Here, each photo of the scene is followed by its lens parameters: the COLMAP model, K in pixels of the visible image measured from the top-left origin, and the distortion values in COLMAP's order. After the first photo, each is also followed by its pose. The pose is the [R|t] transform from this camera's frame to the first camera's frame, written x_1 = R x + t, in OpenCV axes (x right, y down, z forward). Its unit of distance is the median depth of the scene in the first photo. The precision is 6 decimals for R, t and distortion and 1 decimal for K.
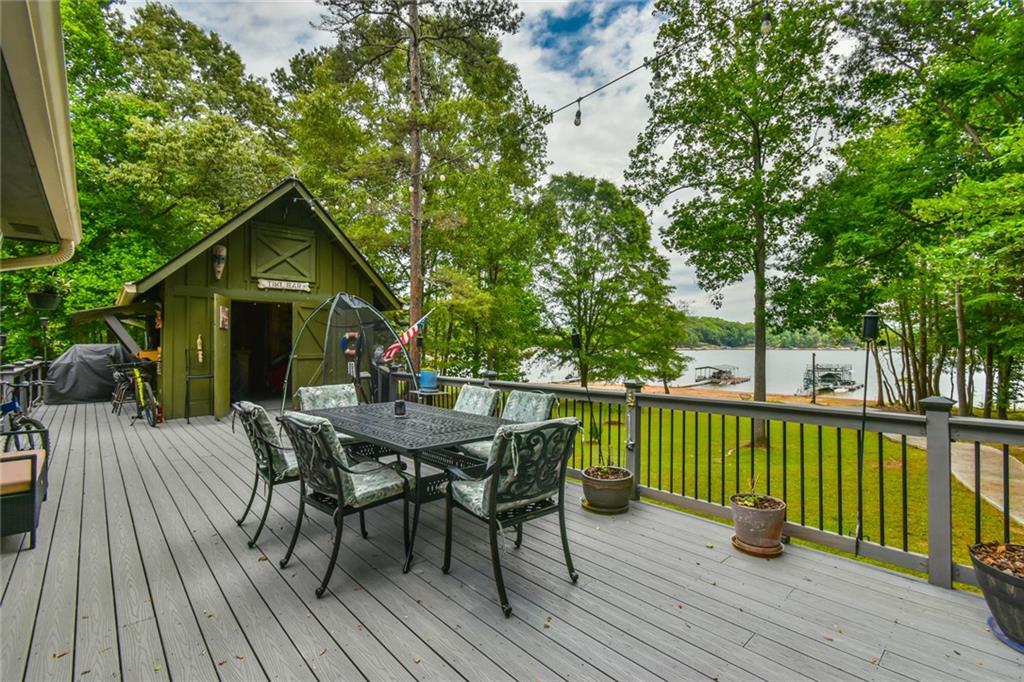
lens RADIAL K [[460.3, 0, 516.4], [0, 460.3, 345.3], [0, 0, 1]] dist [0.001522, -0.000928]
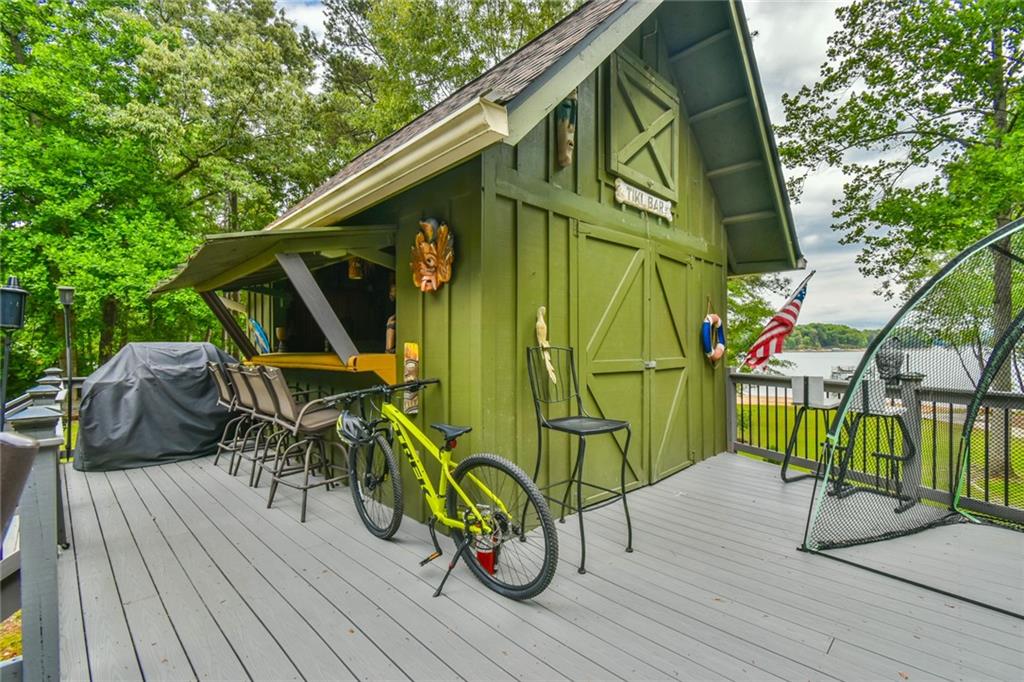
lens RADIAL K [[460.3, 0, 494.0], [0, 460.3, 350.1], [0, 0, 1]] dist [0.001522, -0.000928]
pose [[0.999733, -0.008672, 0.021405, -0.304937], [0.008672, 0.999962, 0.000092, 0.004392], [-0.021405, 0.000094, 0.999771, 0.262543]]
